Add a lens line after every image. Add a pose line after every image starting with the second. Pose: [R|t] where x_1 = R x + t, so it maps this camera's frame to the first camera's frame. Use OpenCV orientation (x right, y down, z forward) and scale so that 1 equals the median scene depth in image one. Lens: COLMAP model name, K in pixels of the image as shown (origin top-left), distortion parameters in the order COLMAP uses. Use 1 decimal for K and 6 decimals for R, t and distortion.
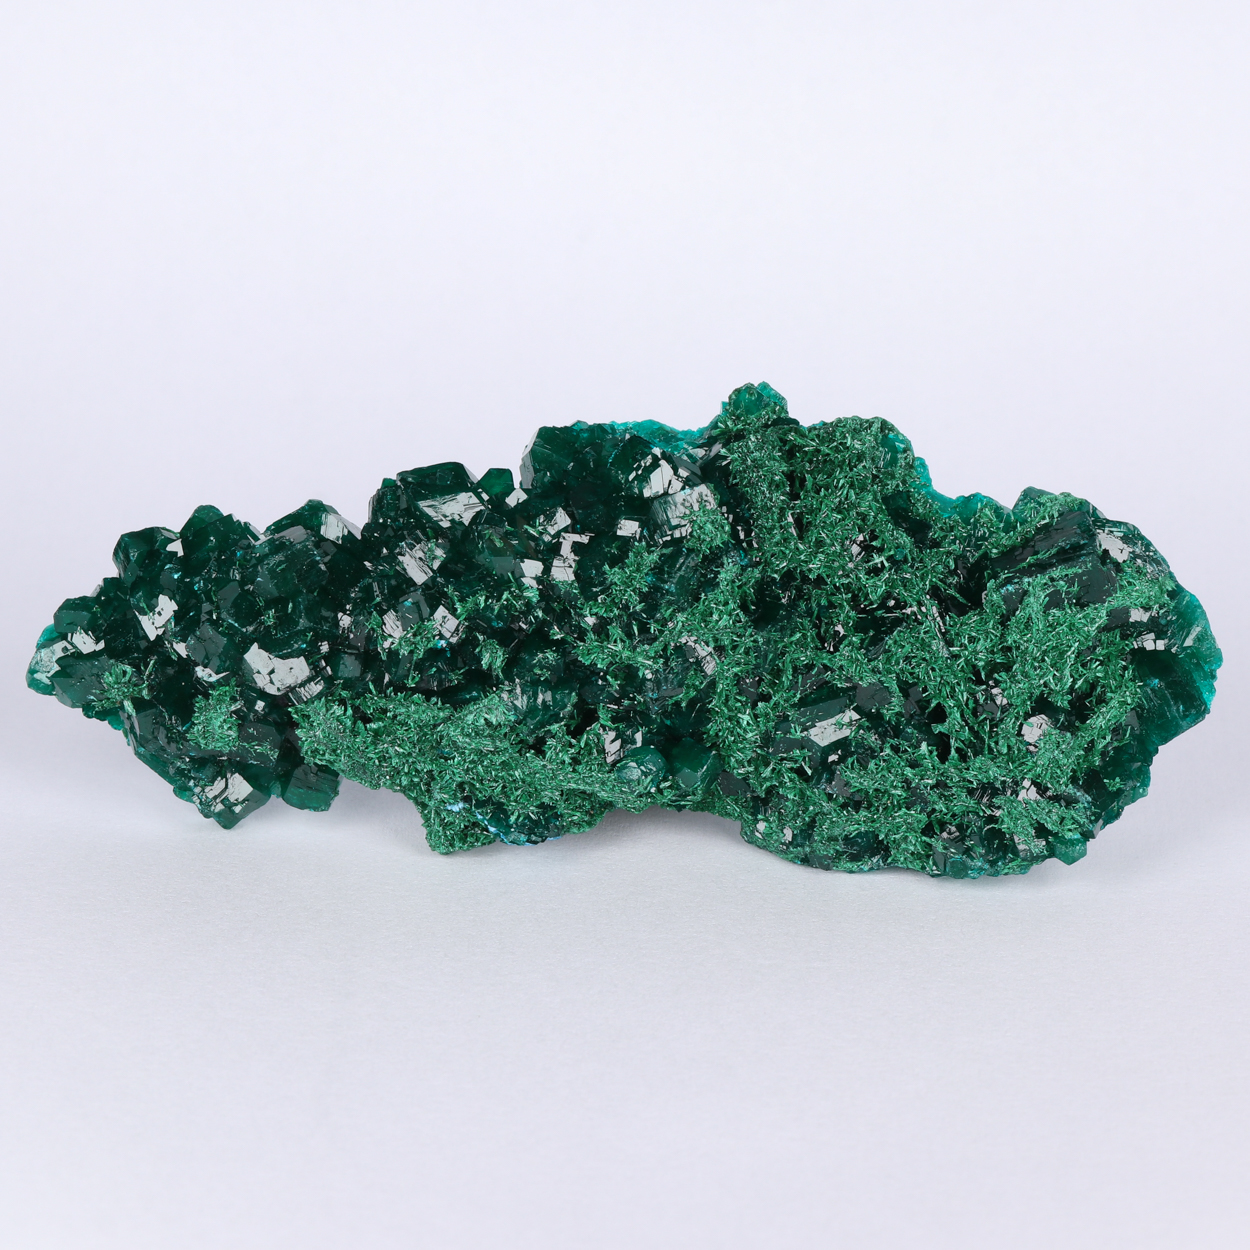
lens RADIAL K [[7967.2, 0, 625.0], [0, 7967.2, 625.0], [0, 0, 1]] dist [0.174668, -1.487296]
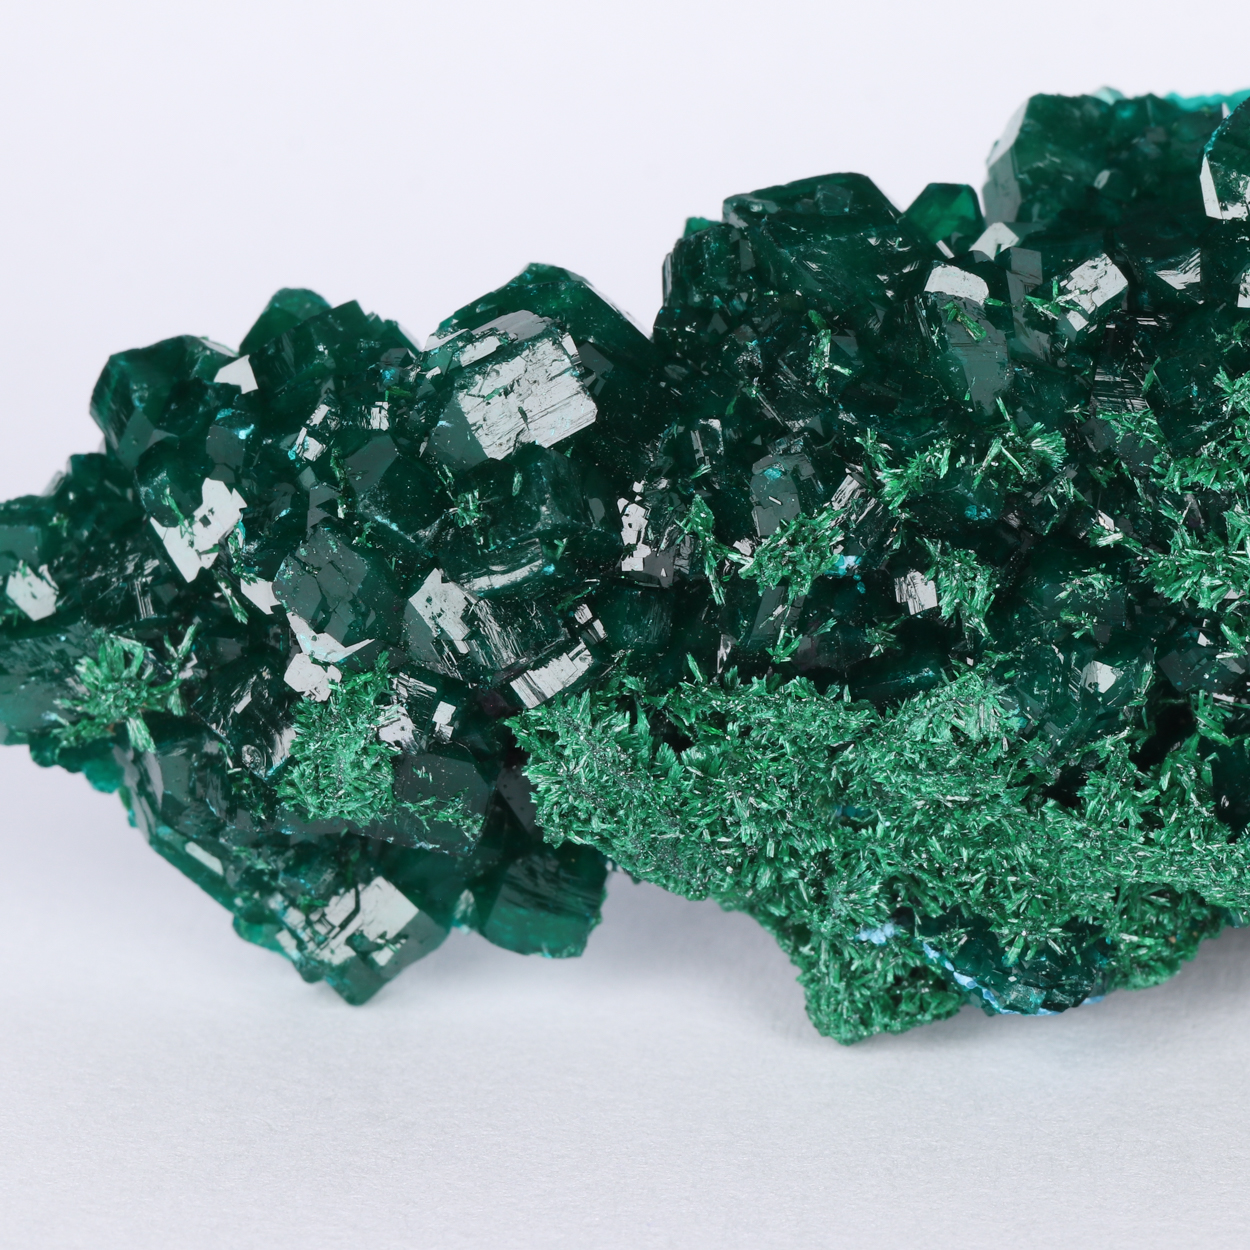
lens RADIAL K [[7967.2, 0, 625.0], [0, 7967.2, 625.0], [0, 0, 1]] dist [0.174668, -1.487296]
pose [[0.997143, -0.024408, 0.071480, -0.067033], [0.029035, 0.997500, -0.064431, 0.033949], [-0.069728, 0.066322, 0.995359, 0.552589]]
